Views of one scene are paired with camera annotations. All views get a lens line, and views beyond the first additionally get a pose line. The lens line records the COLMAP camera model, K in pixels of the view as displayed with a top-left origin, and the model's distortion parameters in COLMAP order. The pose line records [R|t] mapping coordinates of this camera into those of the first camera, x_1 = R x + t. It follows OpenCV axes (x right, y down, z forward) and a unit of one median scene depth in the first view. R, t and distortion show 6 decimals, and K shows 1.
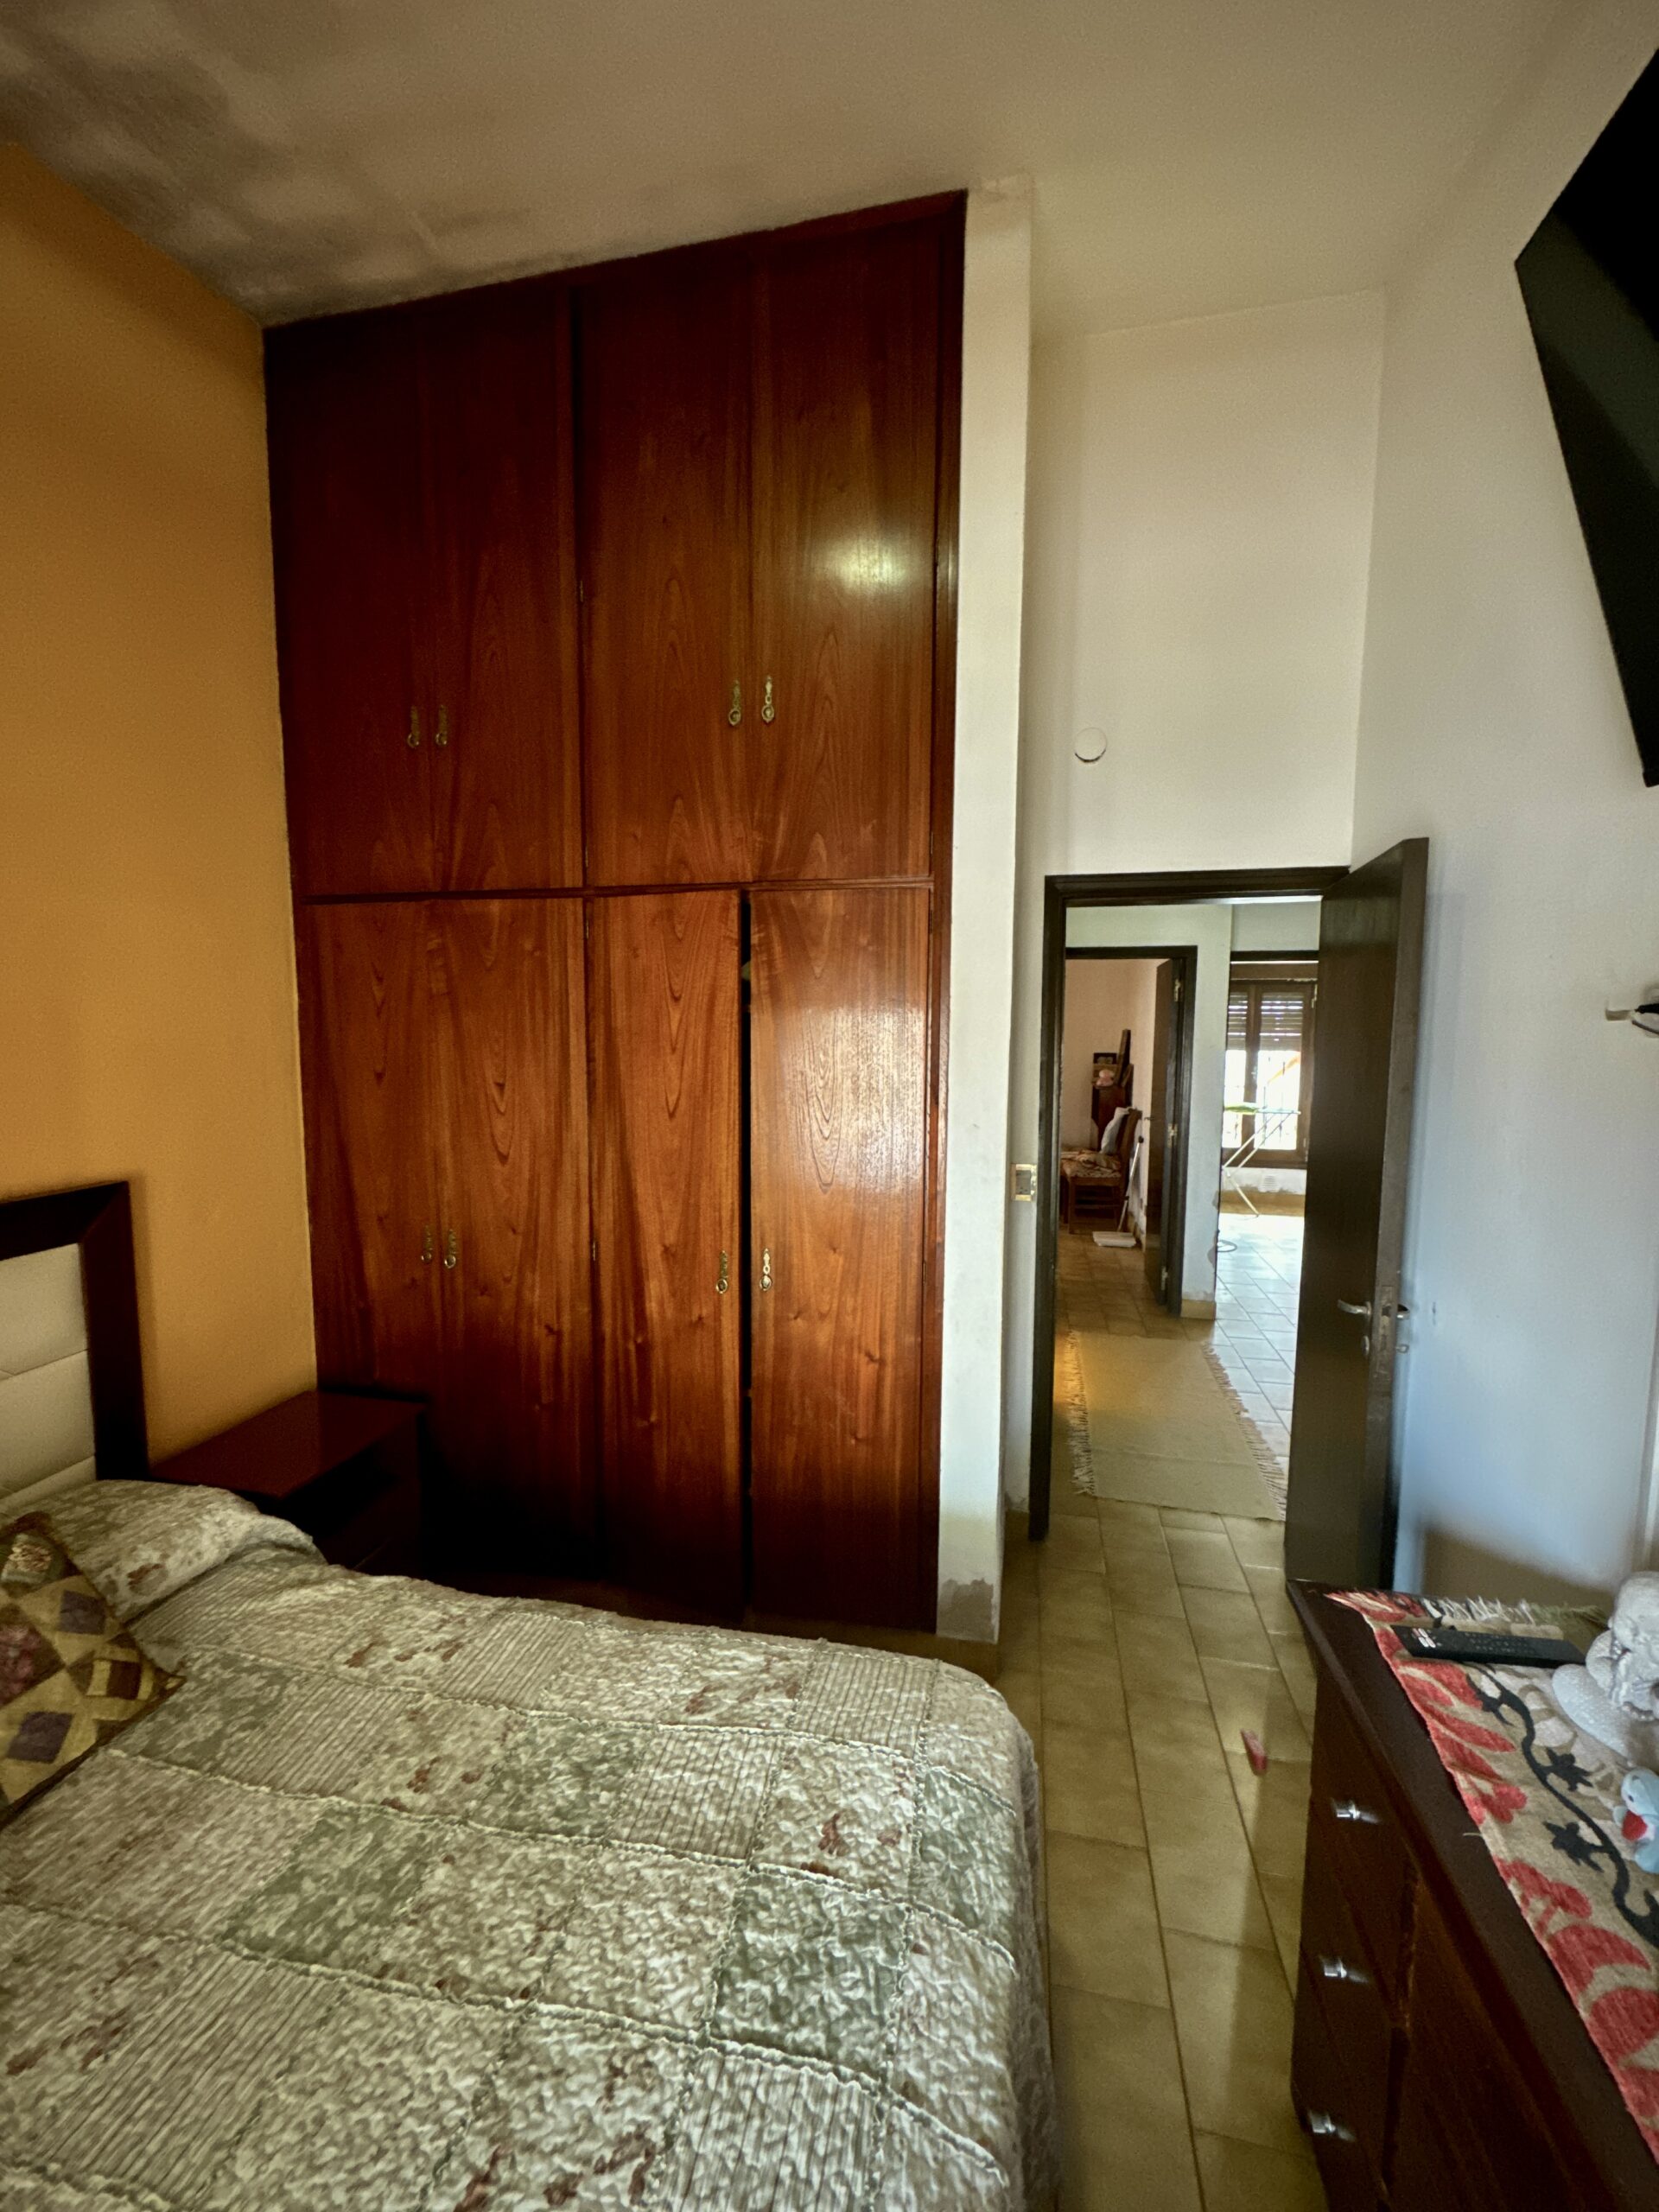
lens RADIAL K [[881.4, 0, 825.6], [0, 881.4, 1097.8], [0, 0, 1]] dist [-0.001300, 0.000290]
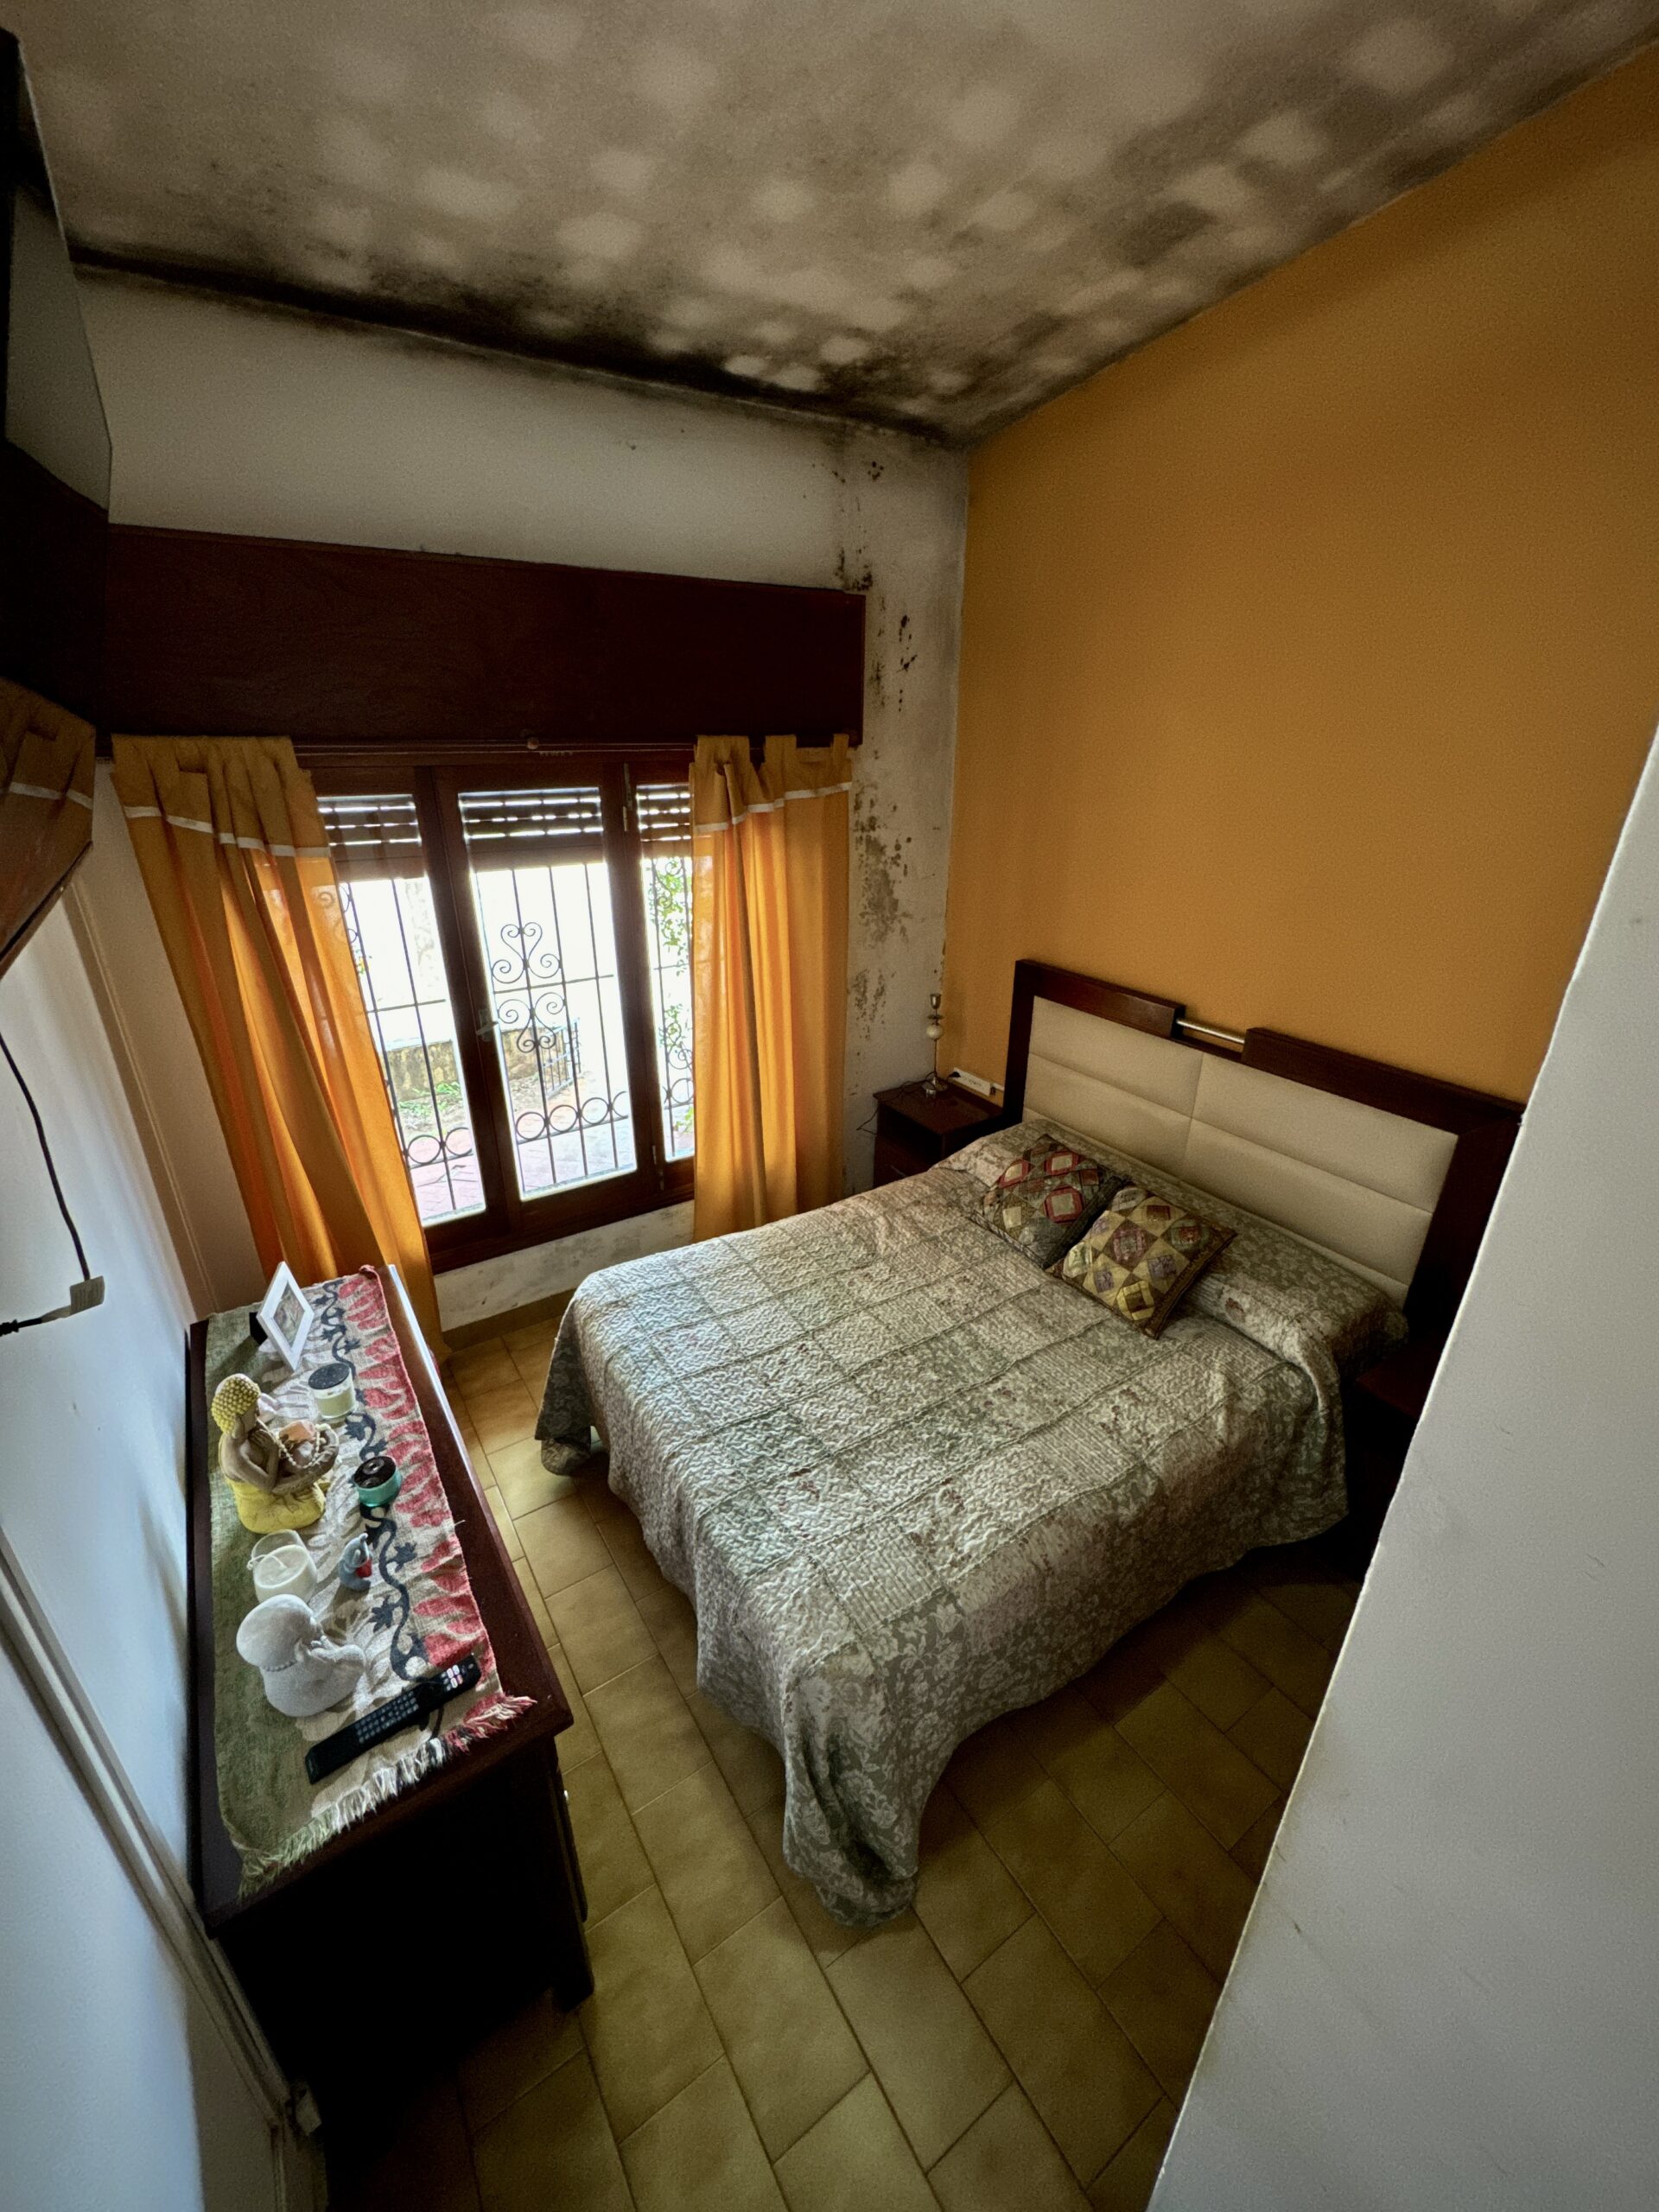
lens RADIAL K [[881.4, 0, 829.9], [0, 881.4, 1106.6], [0, 0, 1]] dist [-0.001300, 0.000290]
pose [[-0.692246, 0.280660, -0.664850, 0.773505], [-0.071193, 0.890224, 0.449926, -0.497461], [0.718142, 0.358792, -0.596272, 1.520675]]
